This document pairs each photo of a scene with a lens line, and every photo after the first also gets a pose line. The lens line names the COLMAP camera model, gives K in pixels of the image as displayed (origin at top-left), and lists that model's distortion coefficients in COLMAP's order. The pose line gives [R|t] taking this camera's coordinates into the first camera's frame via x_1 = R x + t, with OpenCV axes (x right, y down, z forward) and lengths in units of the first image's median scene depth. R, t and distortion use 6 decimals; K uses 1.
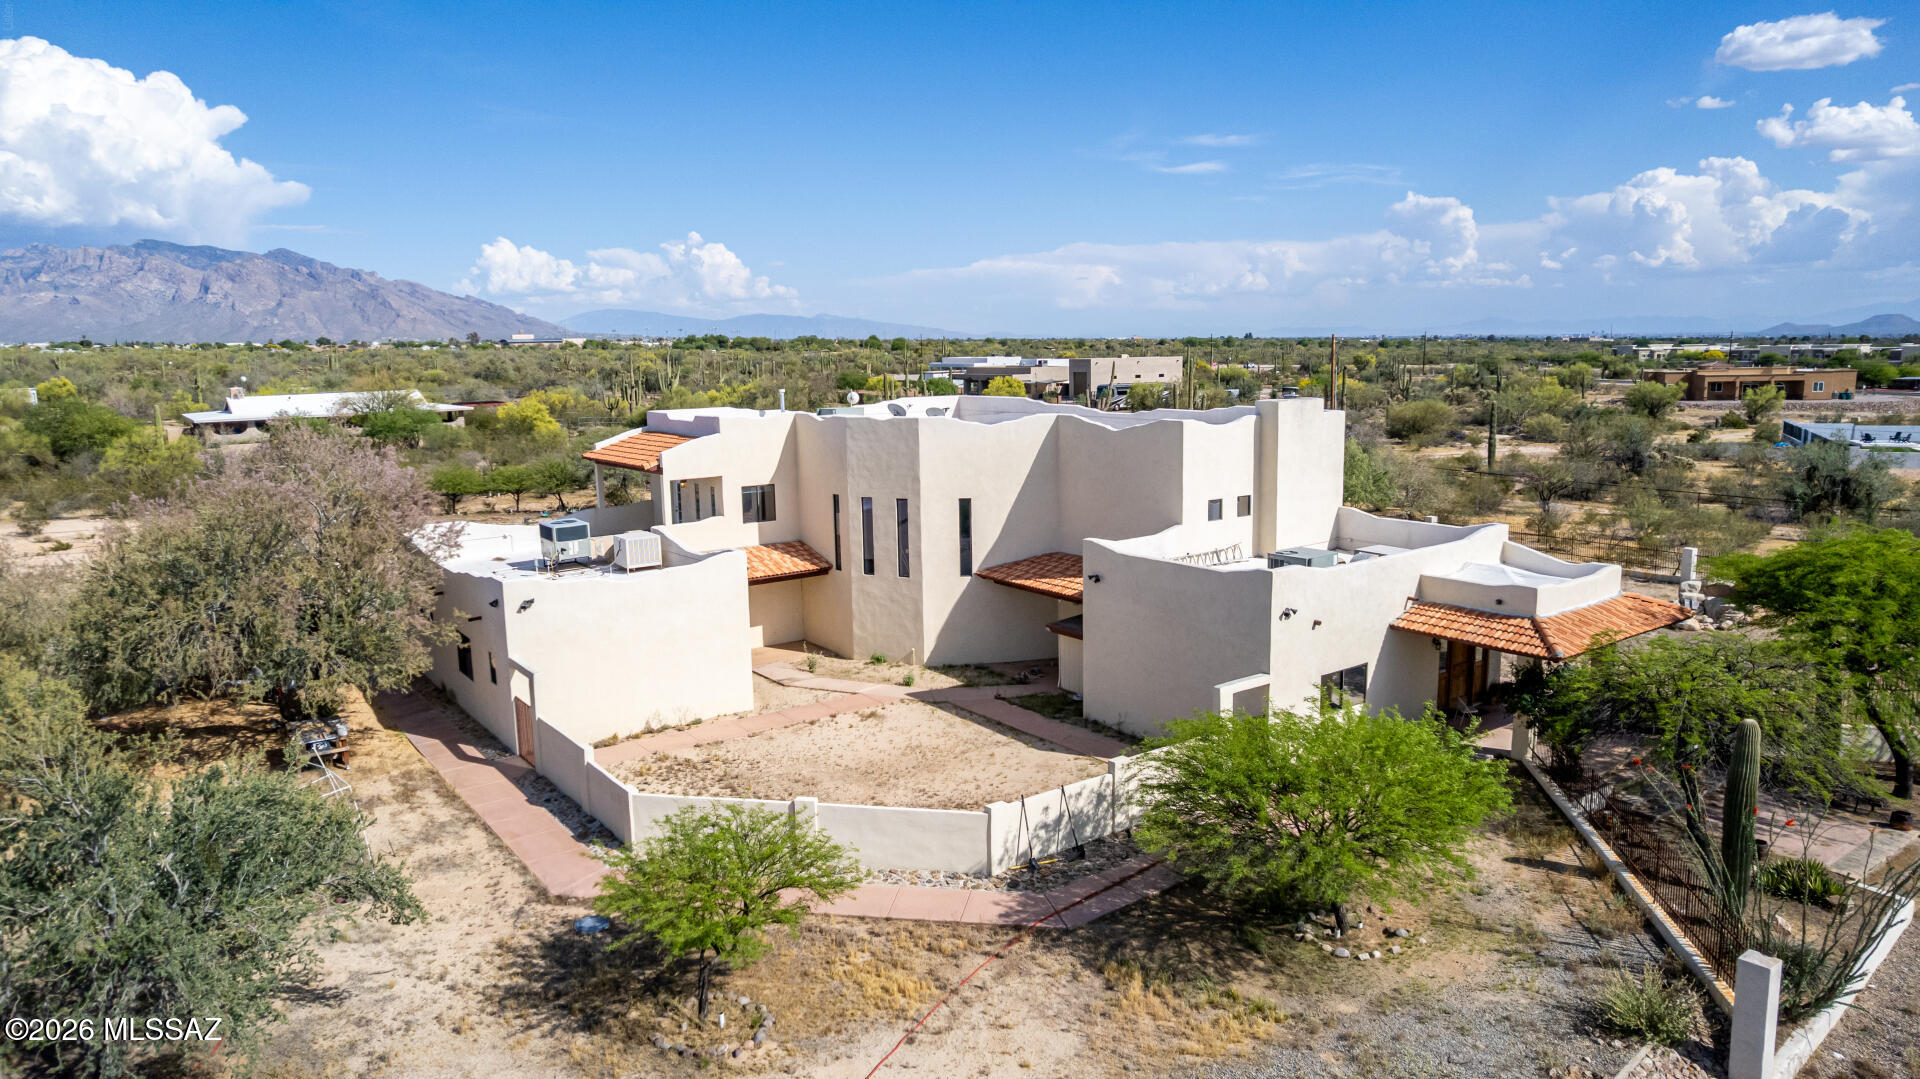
lens RADIAL K [[1230.2, 0, 948.2], [0, 1230.2, 510.3], [0, 0, 1]] dist [-0.073024, 0.066092]
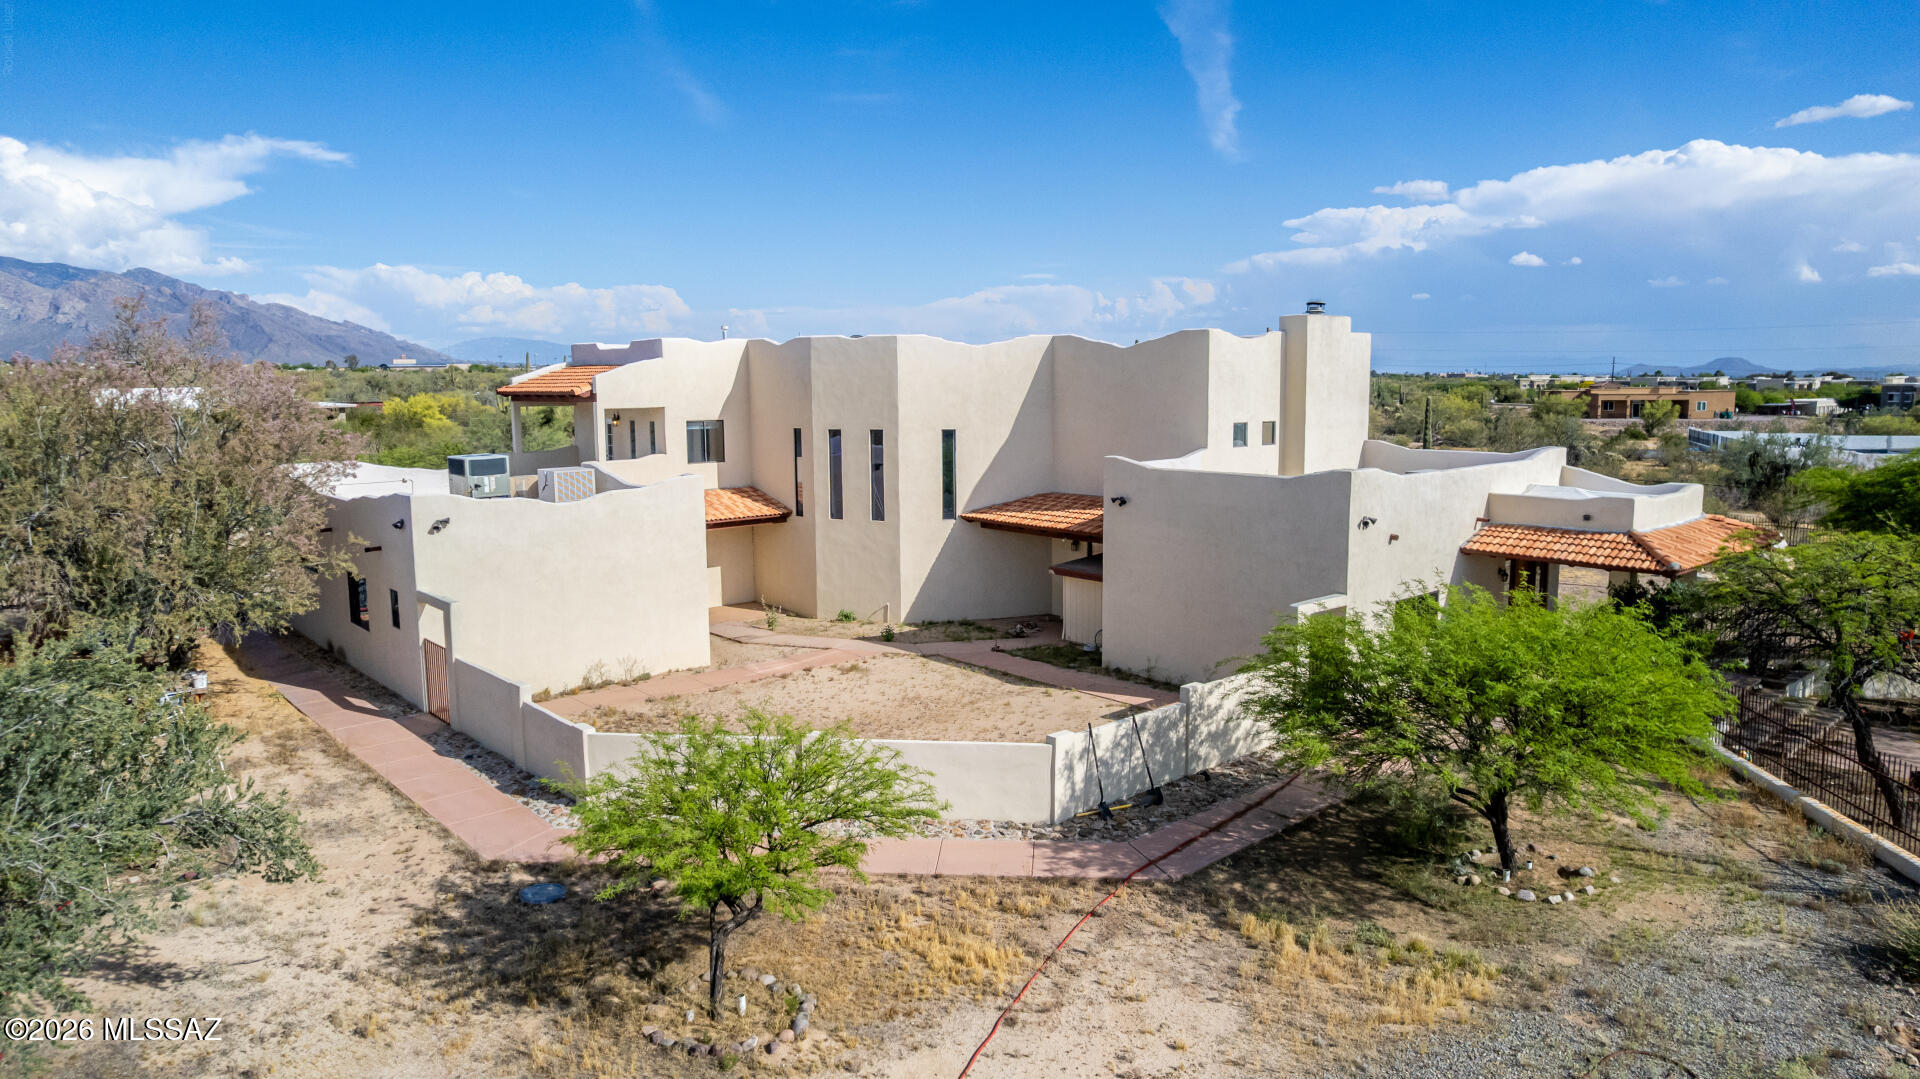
lens RADIAL K [[1230.2, 0, 953.0], [0, 1230.2, 513.3], [0, 0, 1]] dist [-0.073024, 0.066092]
pose [[0.995935, 0.001885, 0.090056, -0.080361], [0.000311, 0.999703, -0.024362, 0.091845], [-0.090075, 0.024291, 0.995639, 0.166182]]
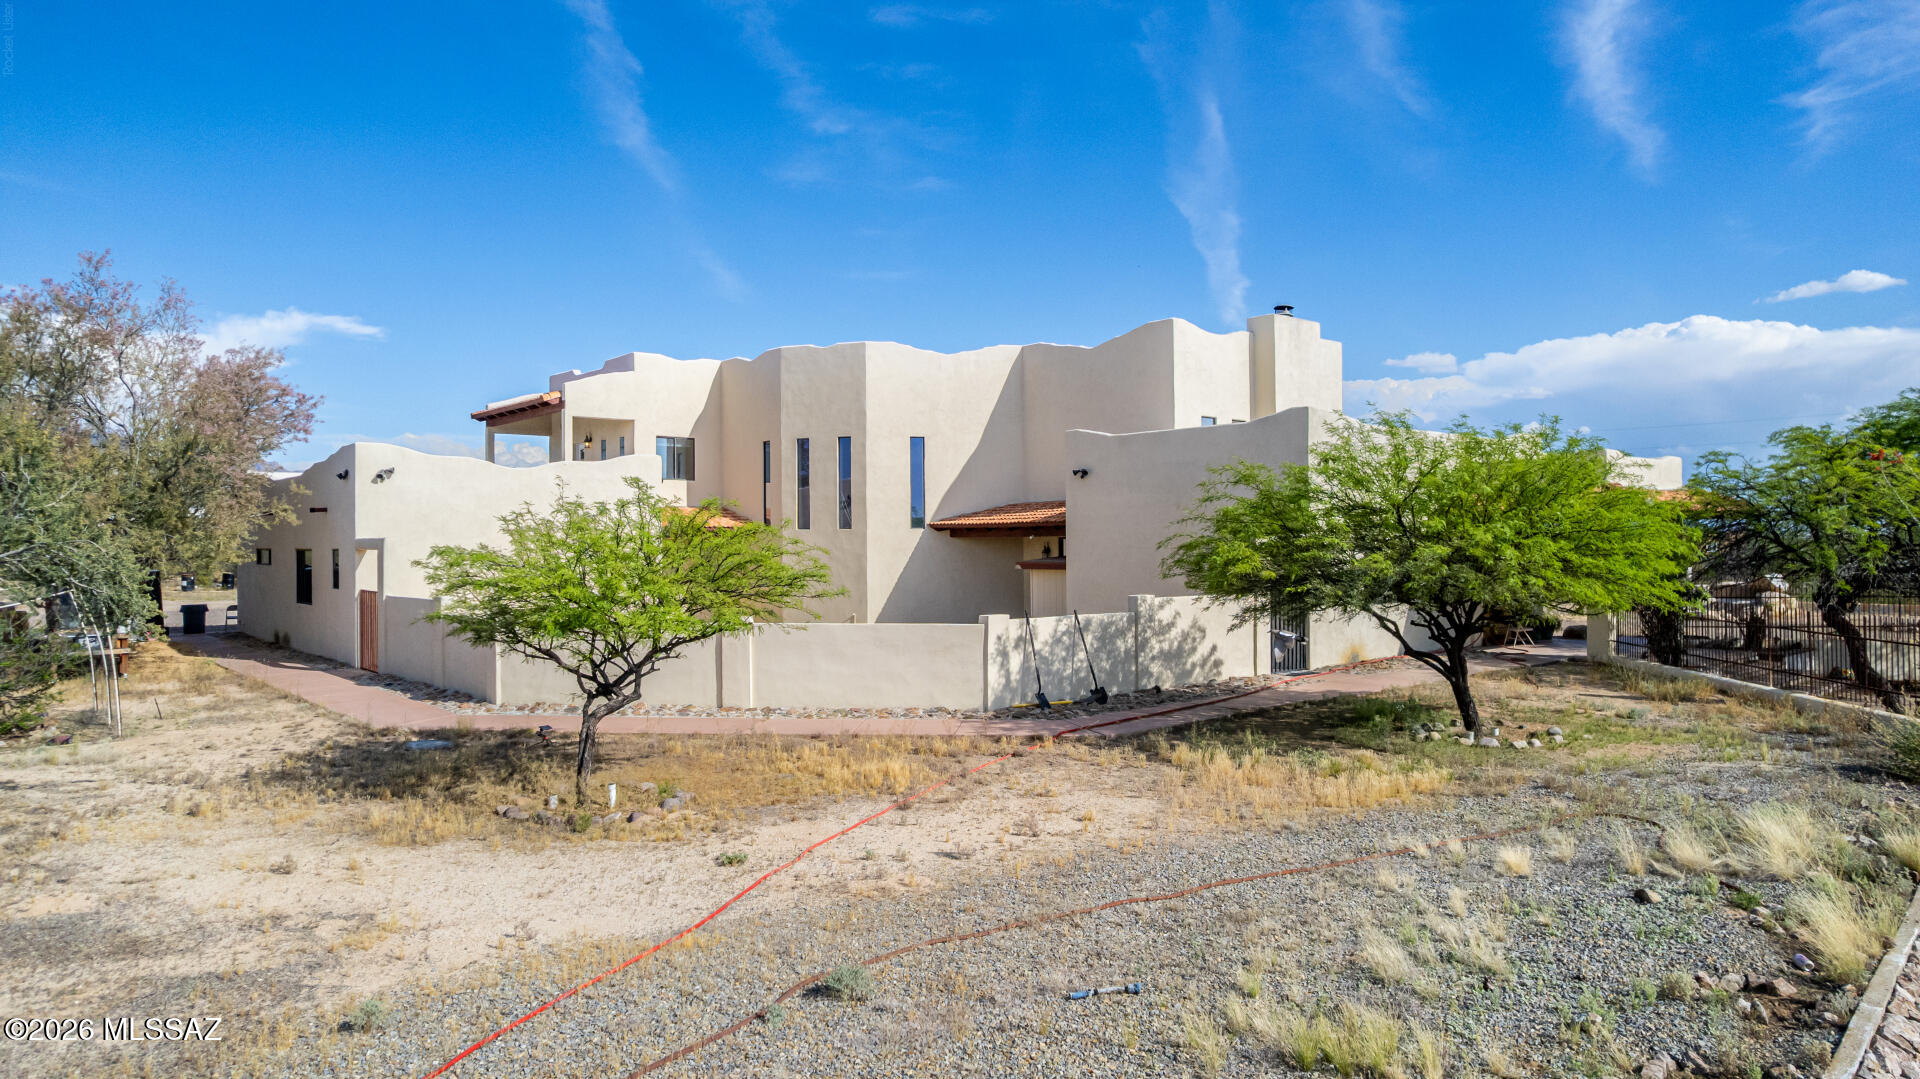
lens RADIAL K [[1230.2, 0, 952.2], [0, 1230.2, 518.3], [0, 0, 1]] dist [-0.073024, 0.066092]
pose [[0.997053, 0.013908, 0.075445, -0.034481], [-0.001901, 0.987607, -0.156936, 0.236266], [-0.076693, 0.156330, 0.984723, 0.196997]]
